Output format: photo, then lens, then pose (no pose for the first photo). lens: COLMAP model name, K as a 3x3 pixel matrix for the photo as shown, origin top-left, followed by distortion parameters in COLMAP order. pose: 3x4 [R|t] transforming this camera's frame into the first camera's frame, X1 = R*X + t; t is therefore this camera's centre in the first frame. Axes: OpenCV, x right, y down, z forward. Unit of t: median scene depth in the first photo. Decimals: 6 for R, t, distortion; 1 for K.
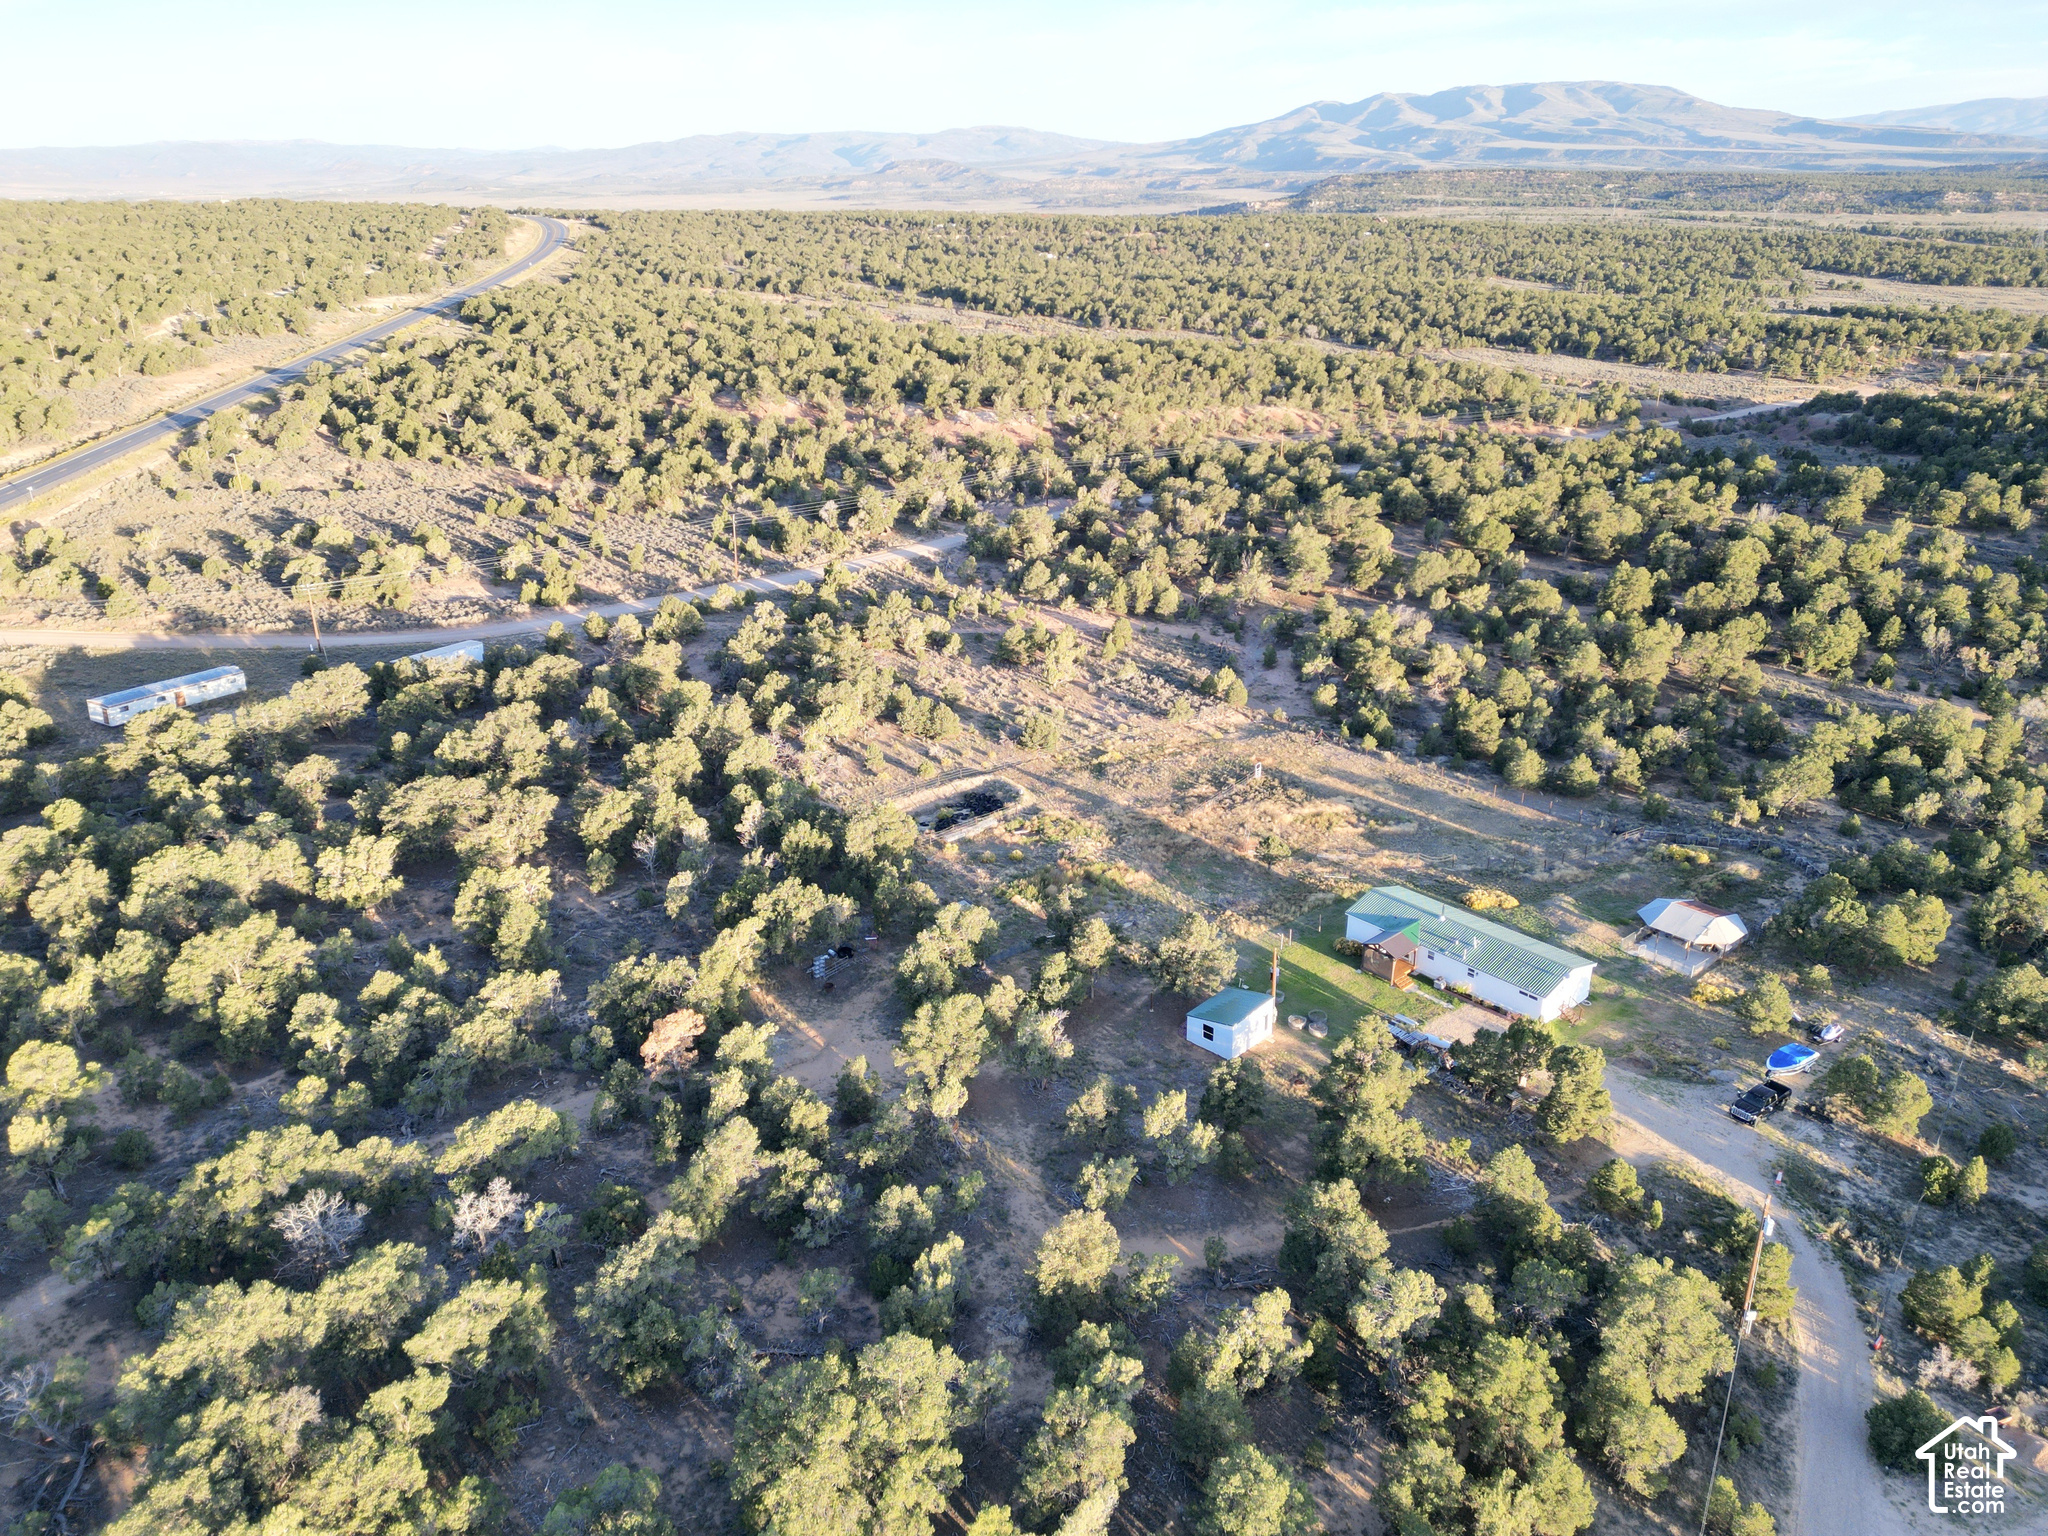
lens RADIAL K [[1416.8, 0, 1023.4], [0, 1416.8, 775.8], [0, 0, 1]] dist [0.086706, -0.077608]
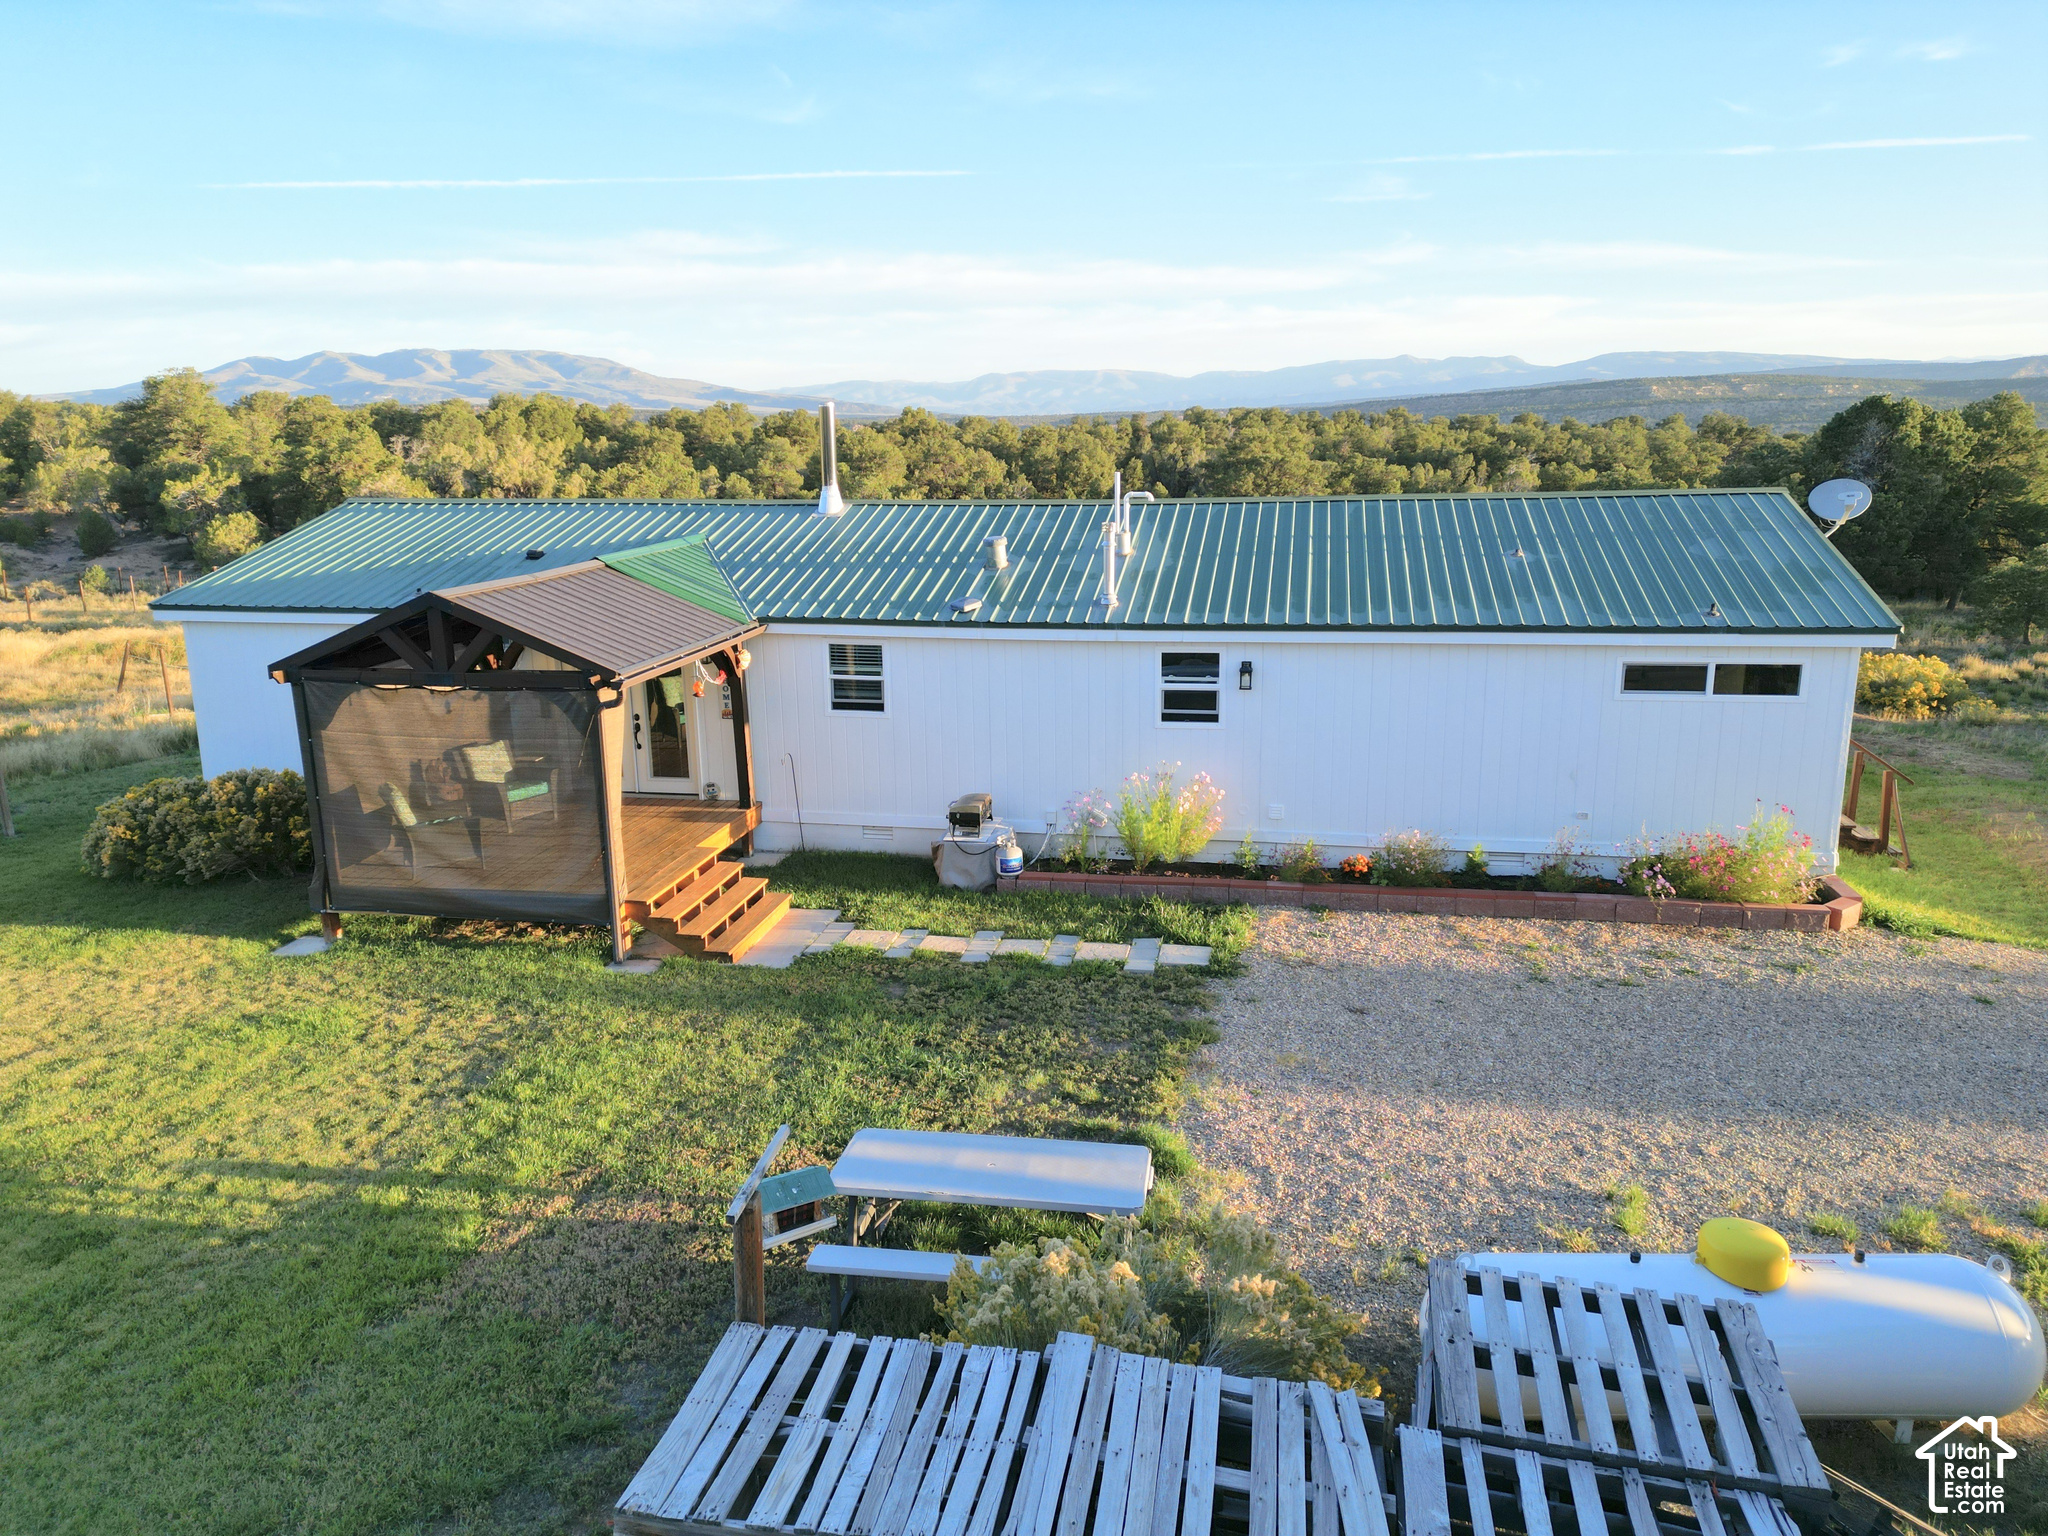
lens RADIAL K [[1416.8, 0, 1023.4], [0, 1416.8, 775.8], [0, 0, 1]] dist [0.086706, -0.077608]
pose [[0.792091, -0.147760, 0.592249, 0.126571], [0.241882, 0.966810, -0.082289, 0.086875], [-0.560434, 0.208435, 0.801542, 0.517148]]
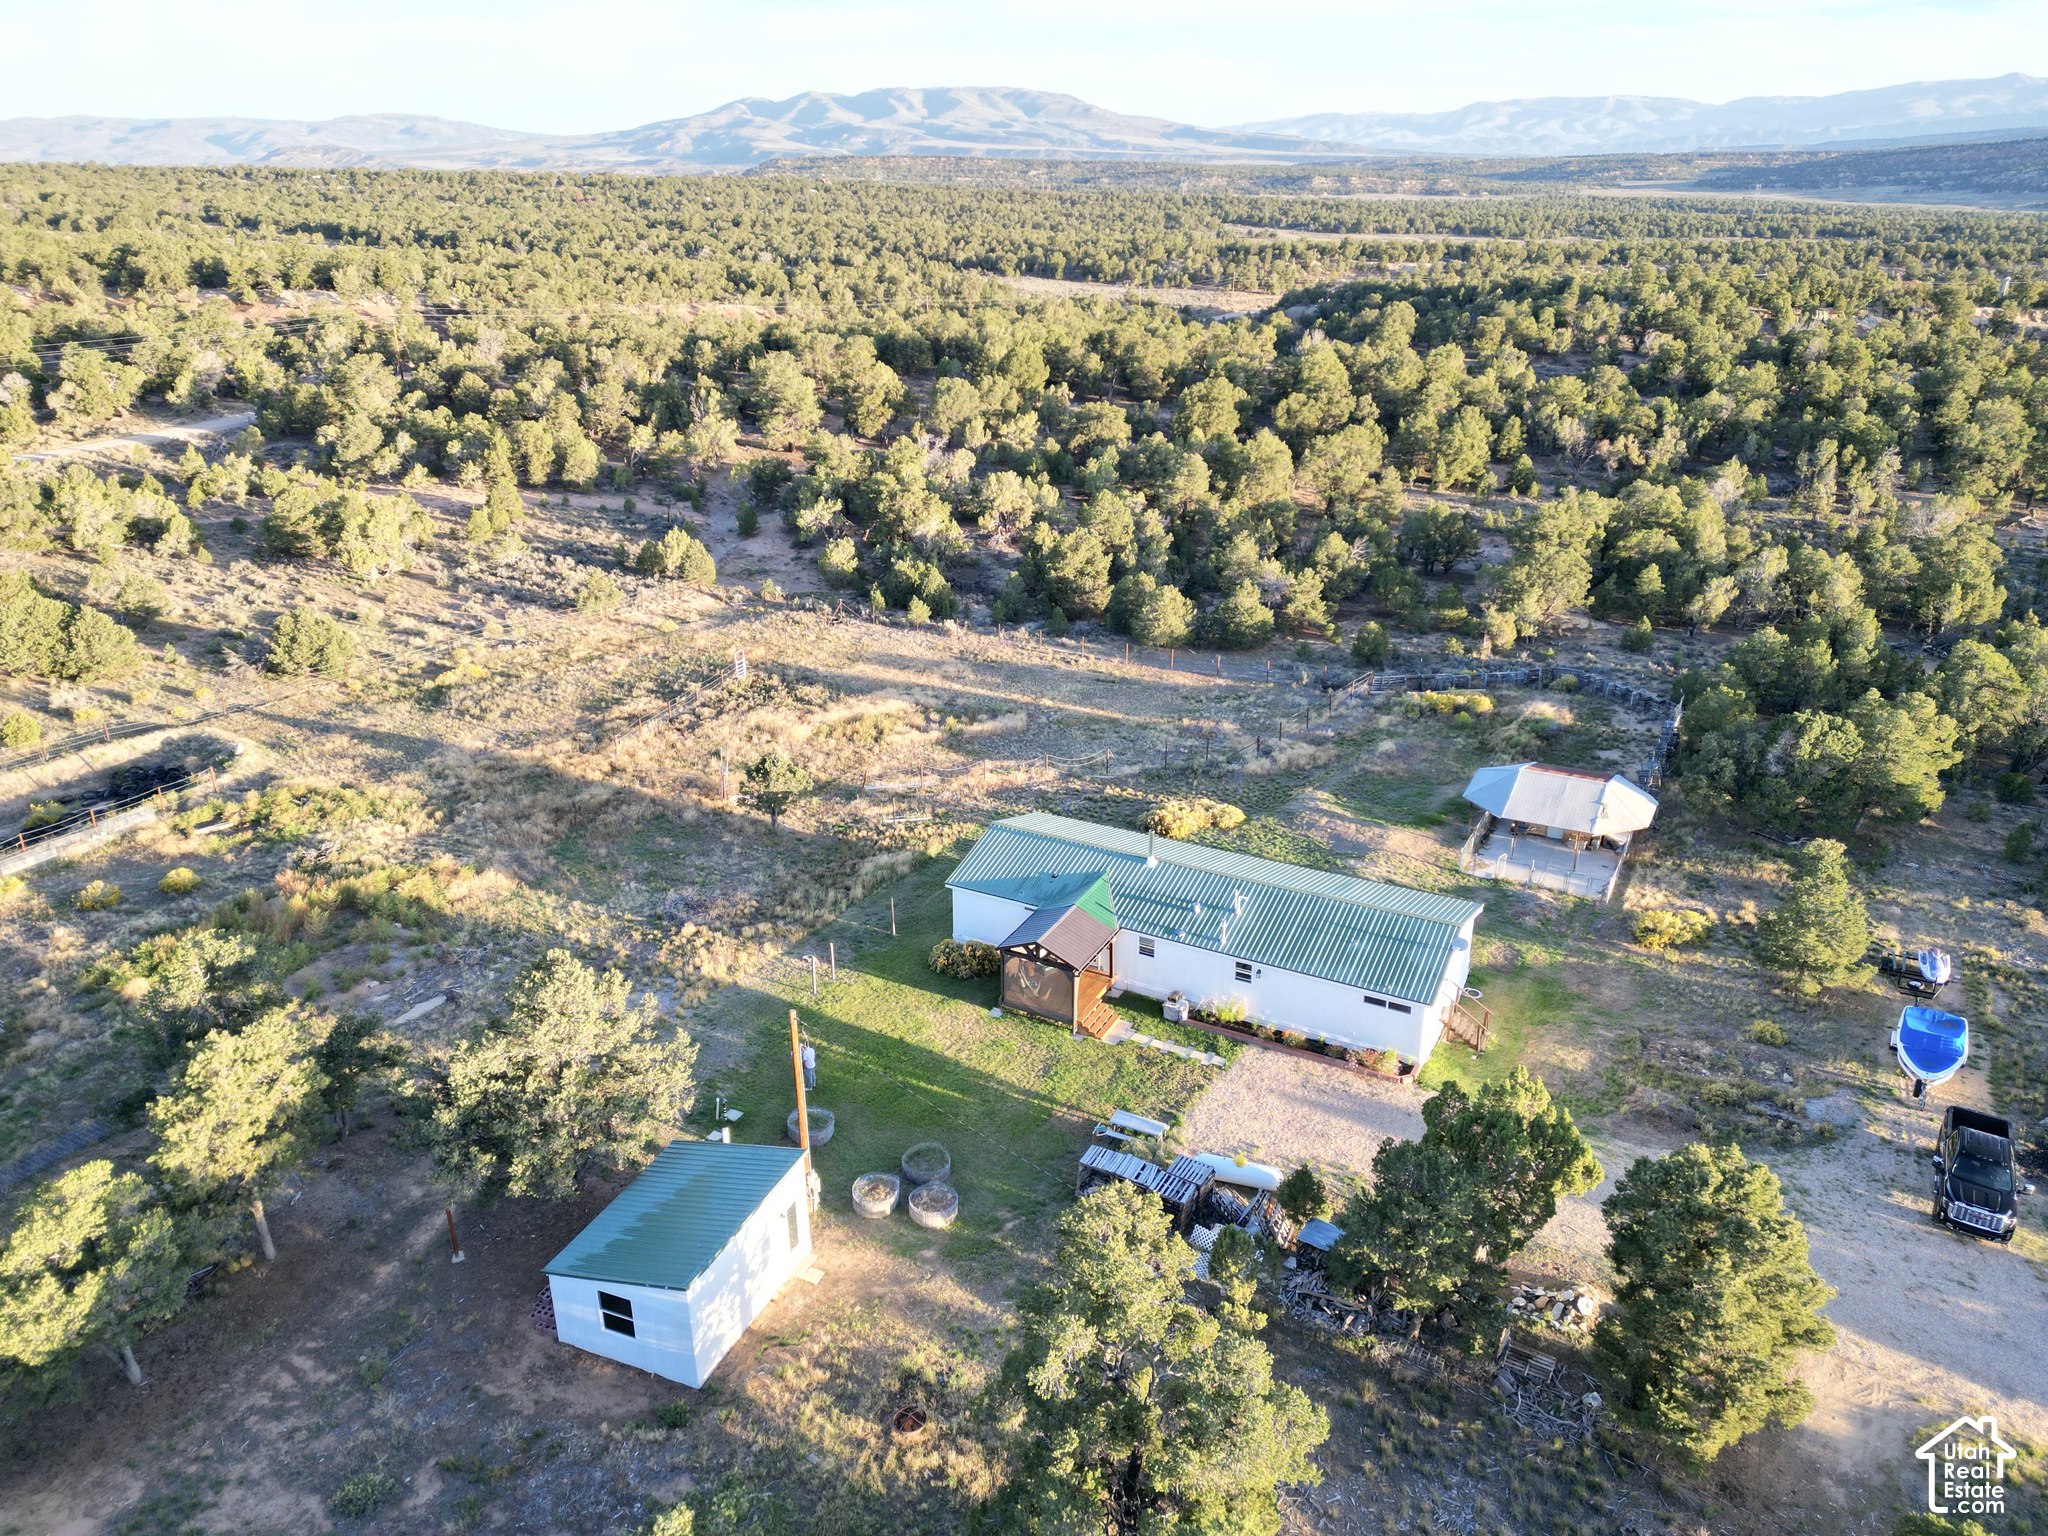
lens RADIAL K [[1416.8, 0, 1023.4], [0, 1416.8, 775.8], [0, 0, 1]] dist [0.086706, -0.077608]
pose [[0.937412, -0.133231, 0.321726, 0.067206], [0.133200, 0.990840, 0.022216, 0.033945], [-0.321739, 0.022028, 0.946572, 0.348111]]
